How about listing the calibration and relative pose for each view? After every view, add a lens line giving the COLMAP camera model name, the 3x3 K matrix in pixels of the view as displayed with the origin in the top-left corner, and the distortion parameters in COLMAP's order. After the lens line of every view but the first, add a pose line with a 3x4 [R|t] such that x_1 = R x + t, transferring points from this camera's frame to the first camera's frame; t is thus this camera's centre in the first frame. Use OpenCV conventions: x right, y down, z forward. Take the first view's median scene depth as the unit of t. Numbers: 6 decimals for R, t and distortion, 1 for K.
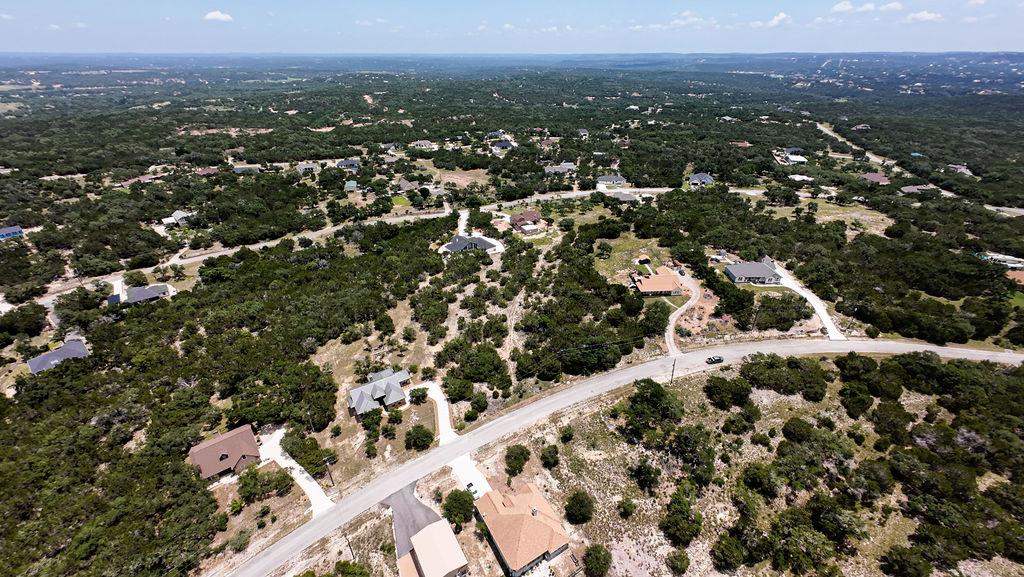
lens RADIAL K [[410.3, 0, 513.1], [0, 410.3, 291.2], [0, 0, 1]] dist [-0.002008, 0.002544]
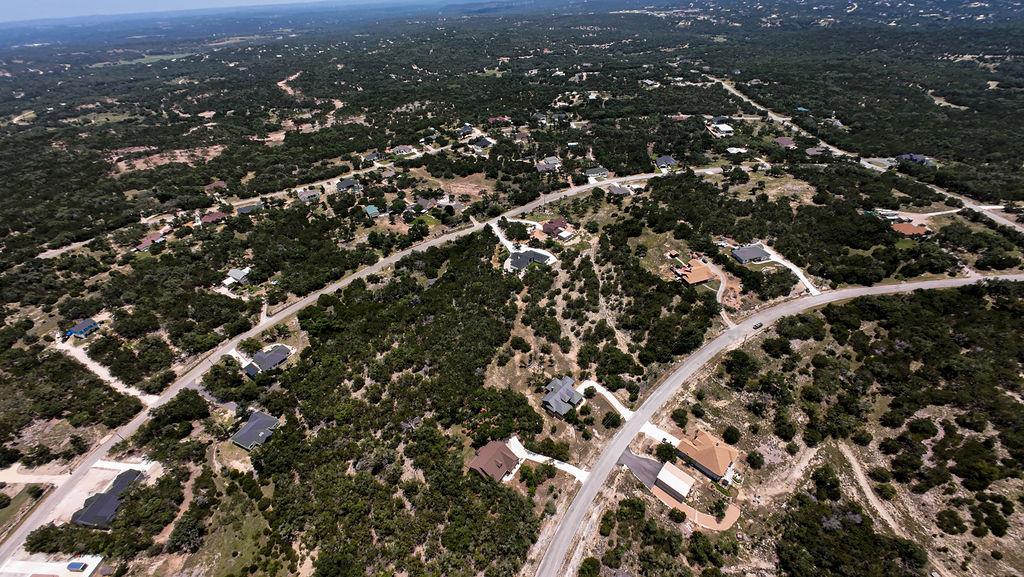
lens RADIAL K [[400.9, 0, 513.6], [0, 400.9, 287.3], [0, 0, 1]] dist [-0.000530, 0.002254]
pose [[0.965480, -0.194712, 0.173021, -0.507154], [0.173687, 0.976256, 0.129450, -0.263389], [-0.194118, -0.094929, 0.976374, -0.240695]]
